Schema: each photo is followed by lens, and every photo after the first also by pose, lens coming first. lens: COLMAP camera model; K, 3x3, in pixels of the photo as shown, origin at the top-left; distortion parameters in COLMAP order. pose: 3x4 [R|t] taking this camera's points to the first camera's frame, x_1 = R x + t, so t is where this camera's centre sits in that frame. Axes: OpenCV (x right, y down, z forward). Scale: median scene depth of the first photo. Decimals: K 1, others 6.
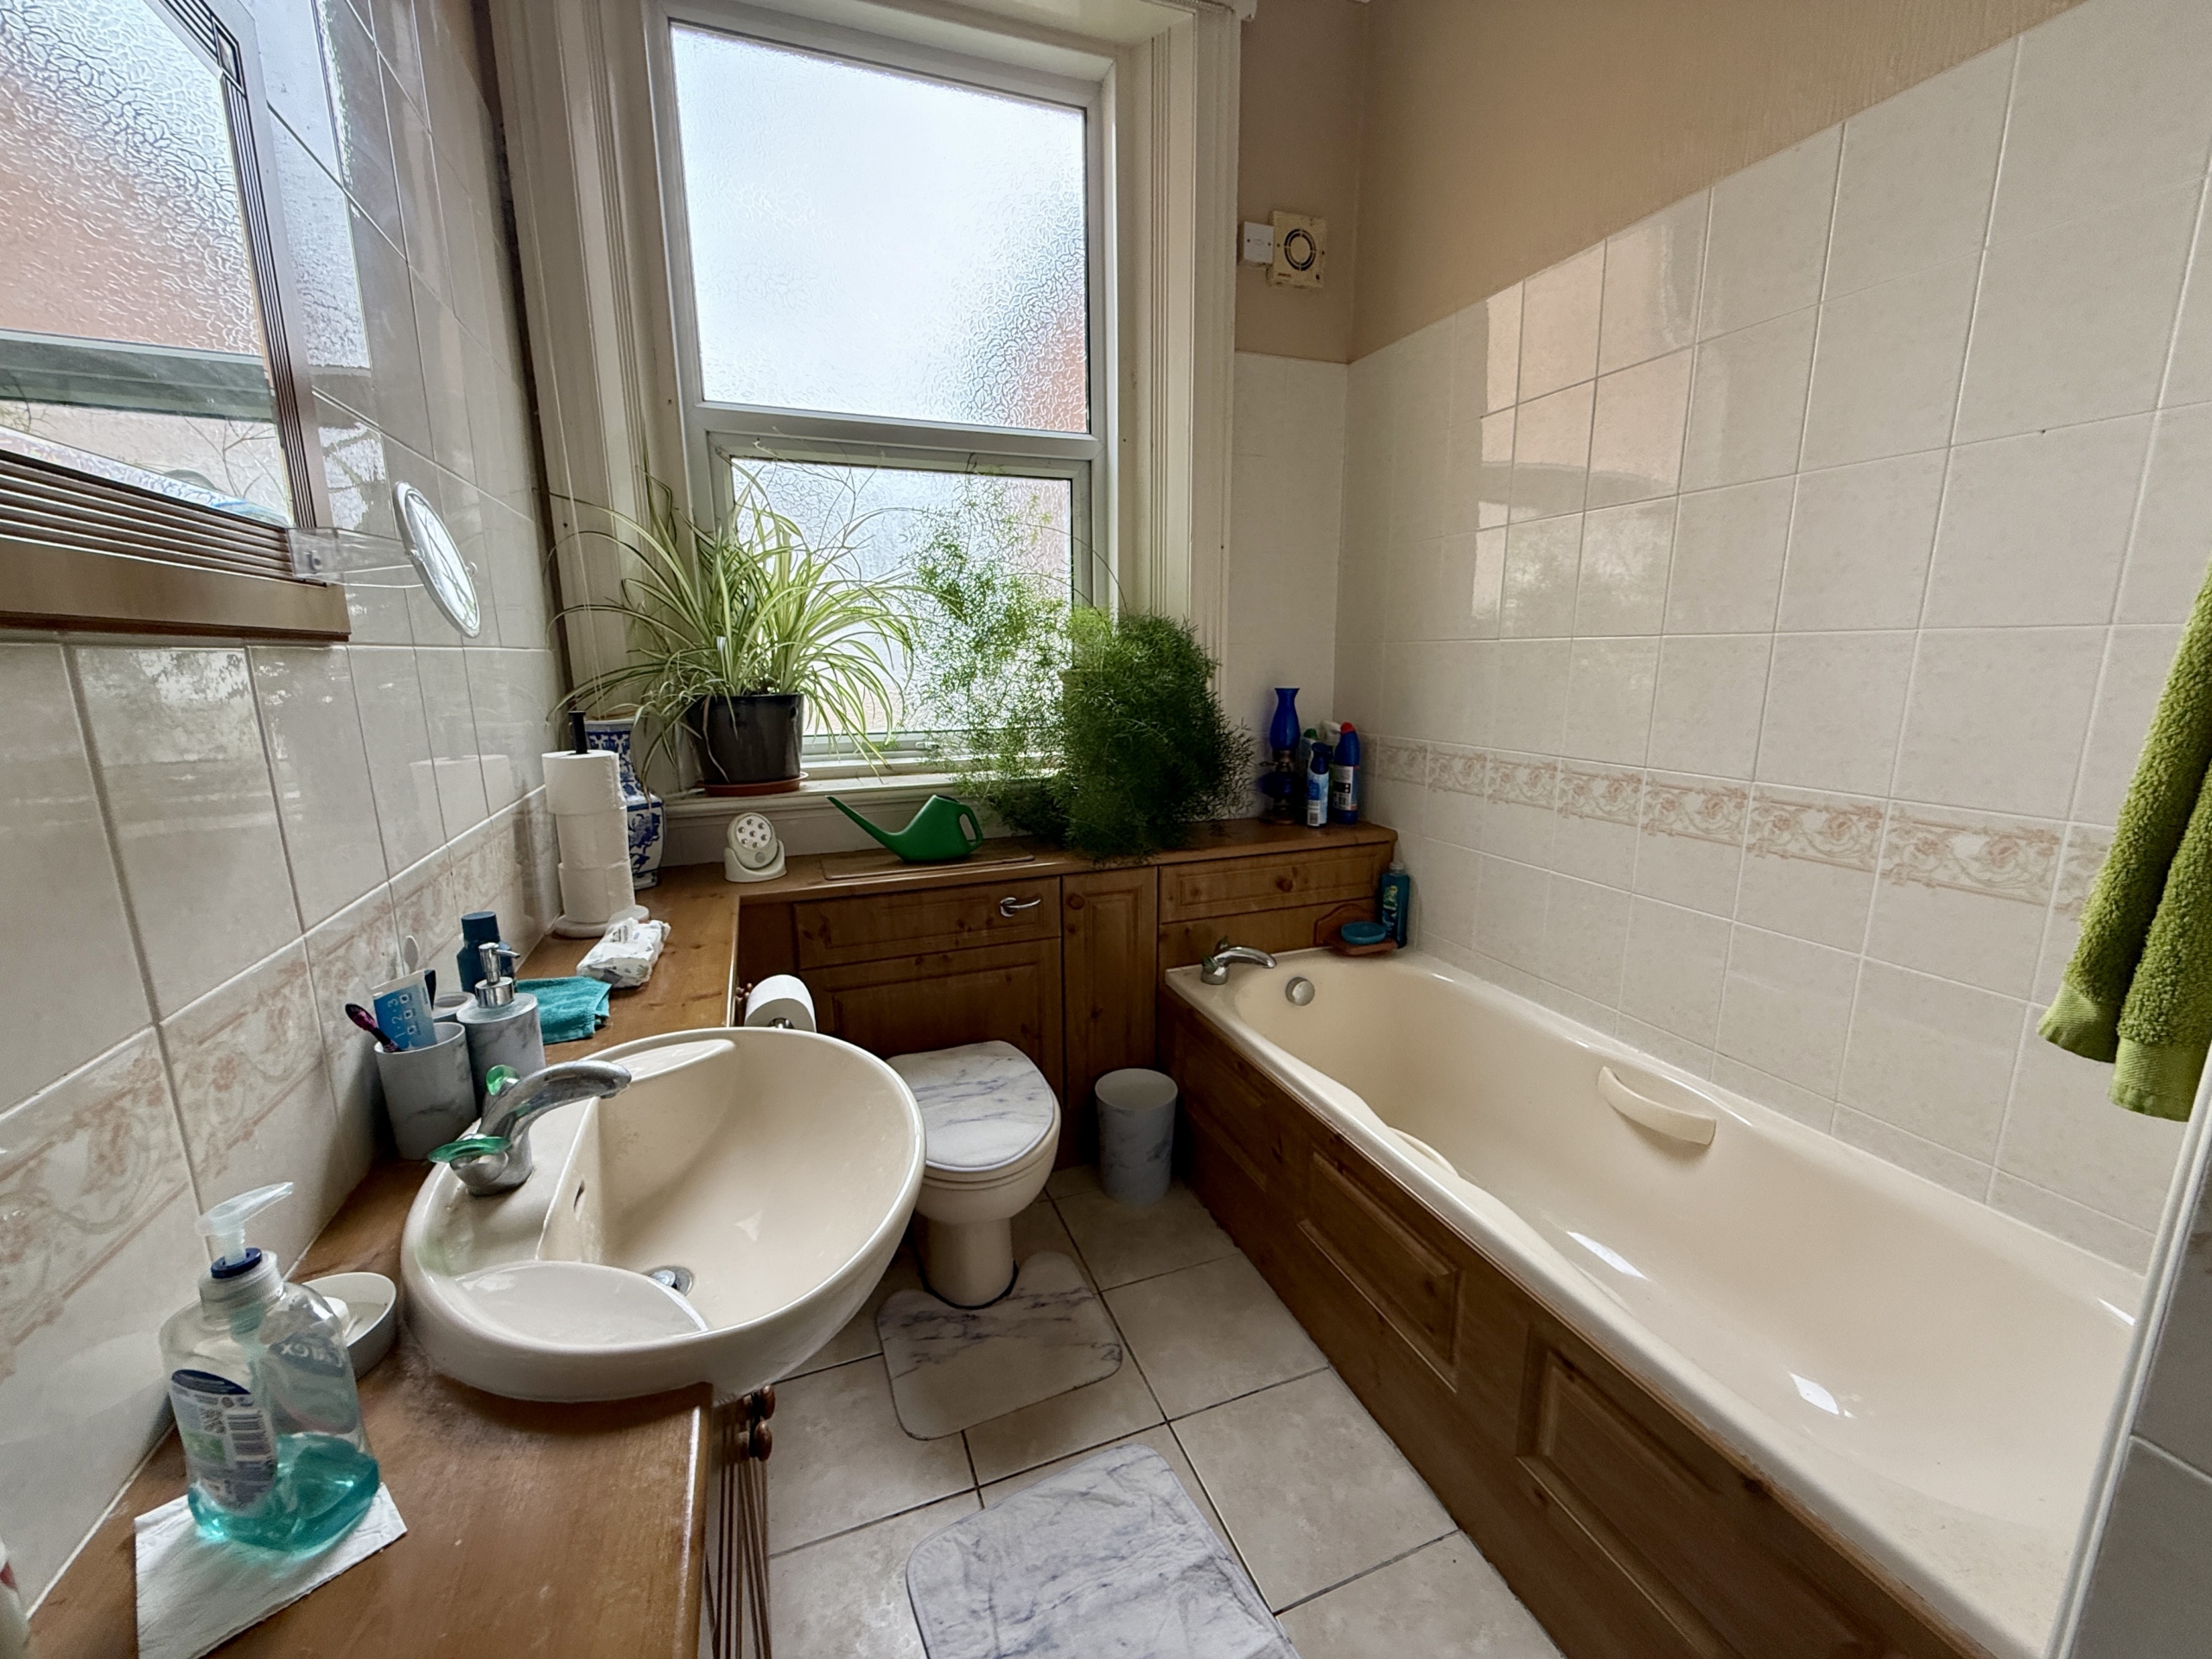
lens RADIAL K [[884.1, 0, 1108.9], [0, 884.1, 833.0], [0, 0, 1]] dist [0.001389, -0.000242]
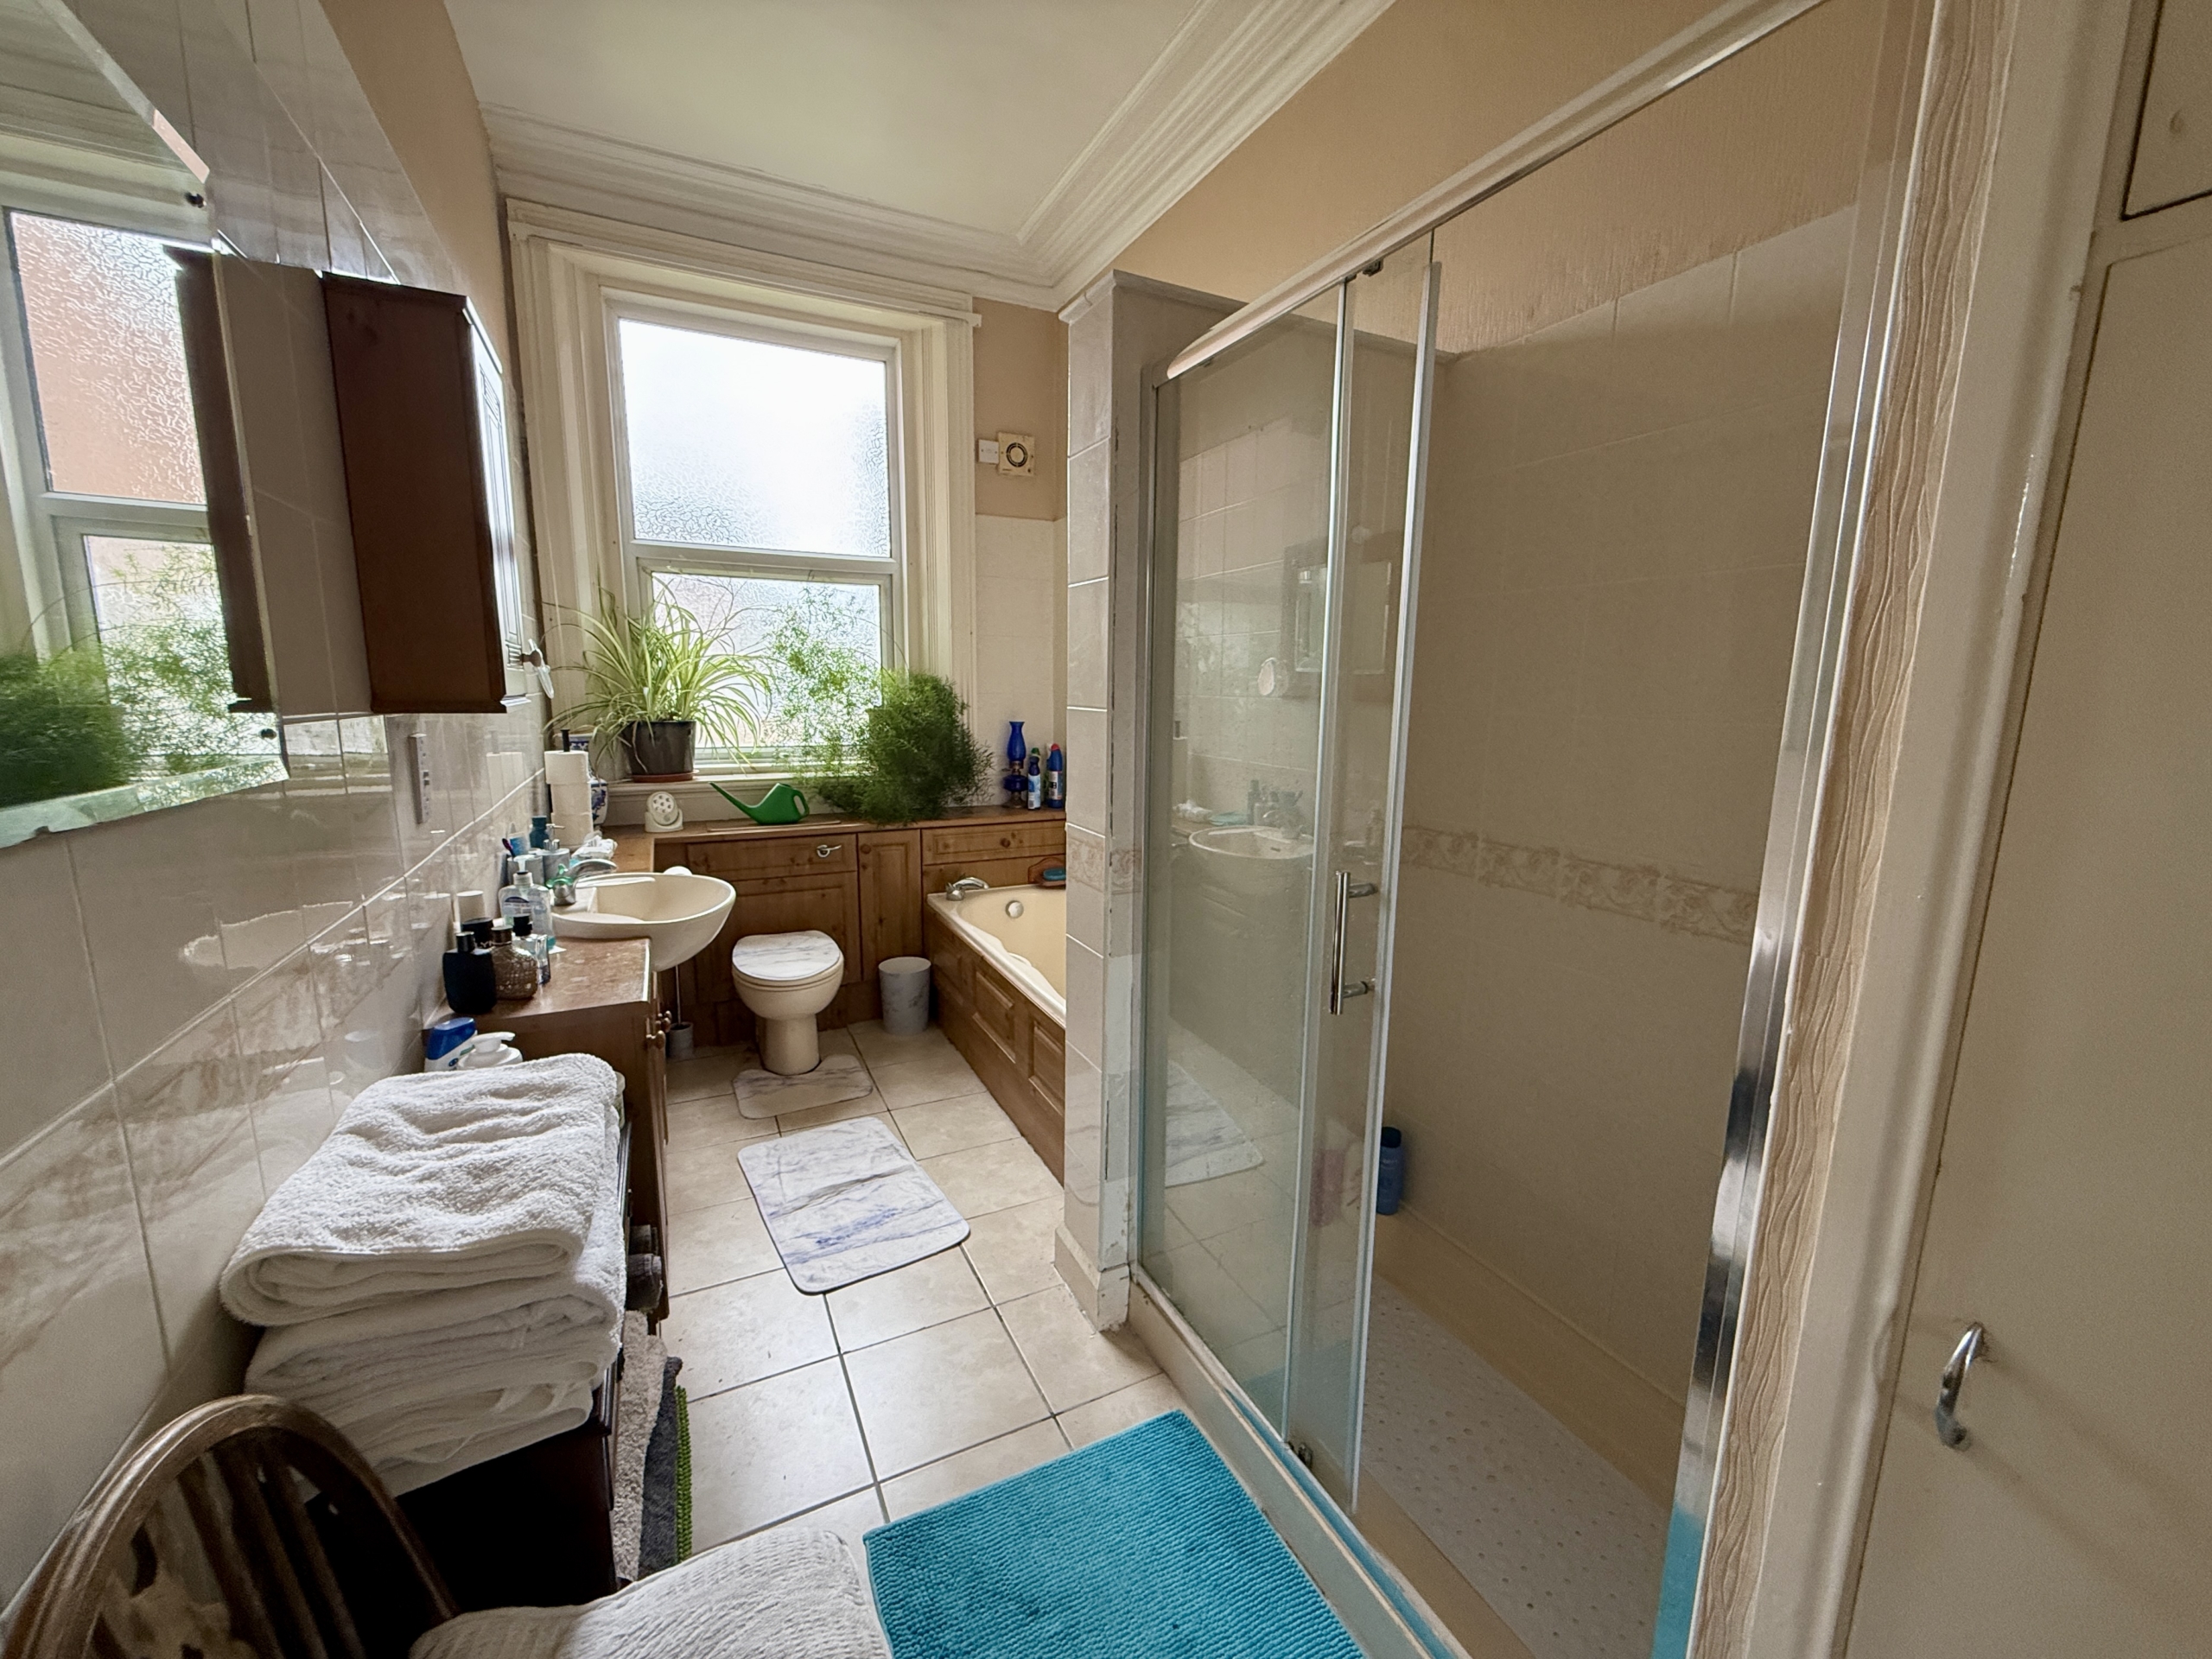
lens RADIAL K [[884.1, 0, 1102.8], [0, 884.1, 830.8], [0, 0, 1]] dist [0.001389, -0.000242]
pose [[0.996142, 0.002691, 0.087713, 0.247367], [0.000710, 0.999250, -0.038720, 0.103531], [-0.087752, 0.038633, 0.995393, -0.650696]]
